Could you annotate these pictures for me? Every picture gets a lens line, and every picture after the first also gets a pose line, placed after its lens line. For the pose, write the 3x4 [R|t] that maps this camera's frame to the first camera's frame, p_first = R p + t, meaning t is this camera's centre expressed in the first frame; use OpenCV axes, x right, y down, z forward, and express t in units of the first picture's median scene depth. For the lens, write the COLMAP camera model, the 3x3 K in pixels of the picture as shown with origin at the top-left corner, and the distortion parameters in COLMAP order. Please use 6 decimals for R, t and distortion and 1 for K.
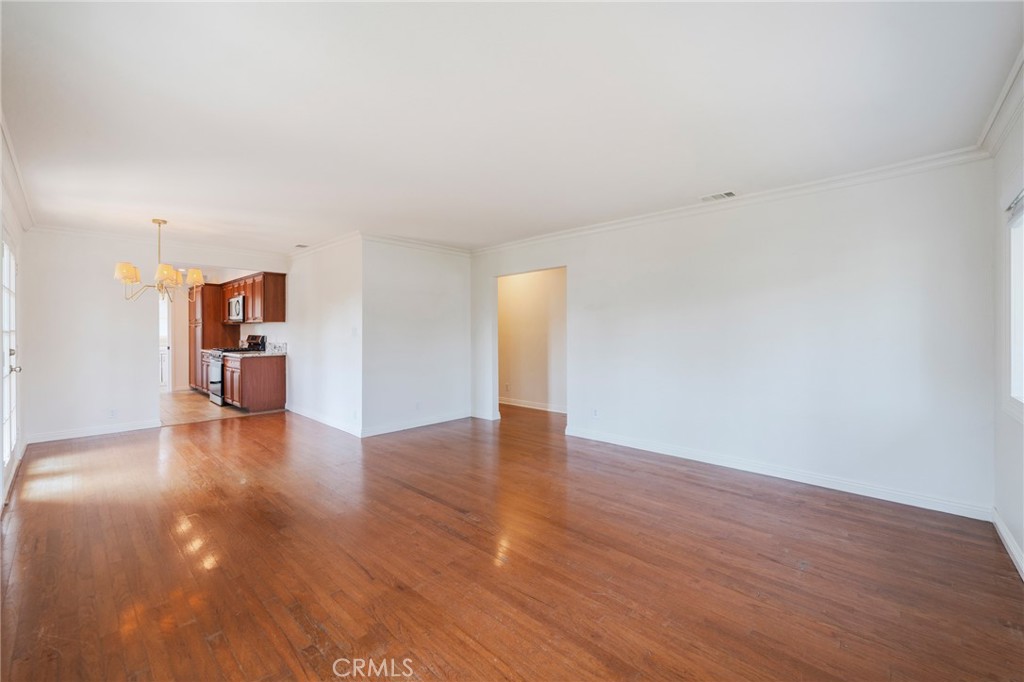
lens RADIAL K [[413.7, 0, 513.4], [0, 413.7, 340.2], [0, 0, 1]] dist [0.001606, 0.000239]
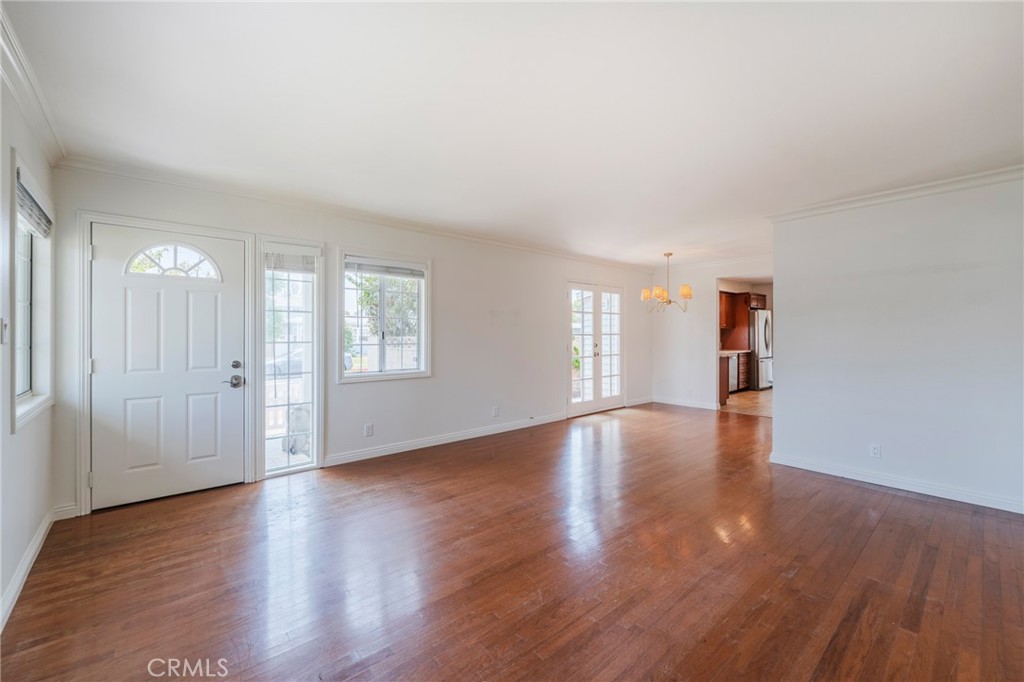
lens RADIAL K [[413.7, 0, 513.4], [0, 413.7, 335.2], [0, 0, 1]] dist [0.001606, 0.000239]
pose [[-0.111049, 0.001874, -0.993813, 0.957977], [-0.003582, 0.999991, 0.002286, -0.027481], [0.993808, 0.003814, -0.111041, 1.041654]]
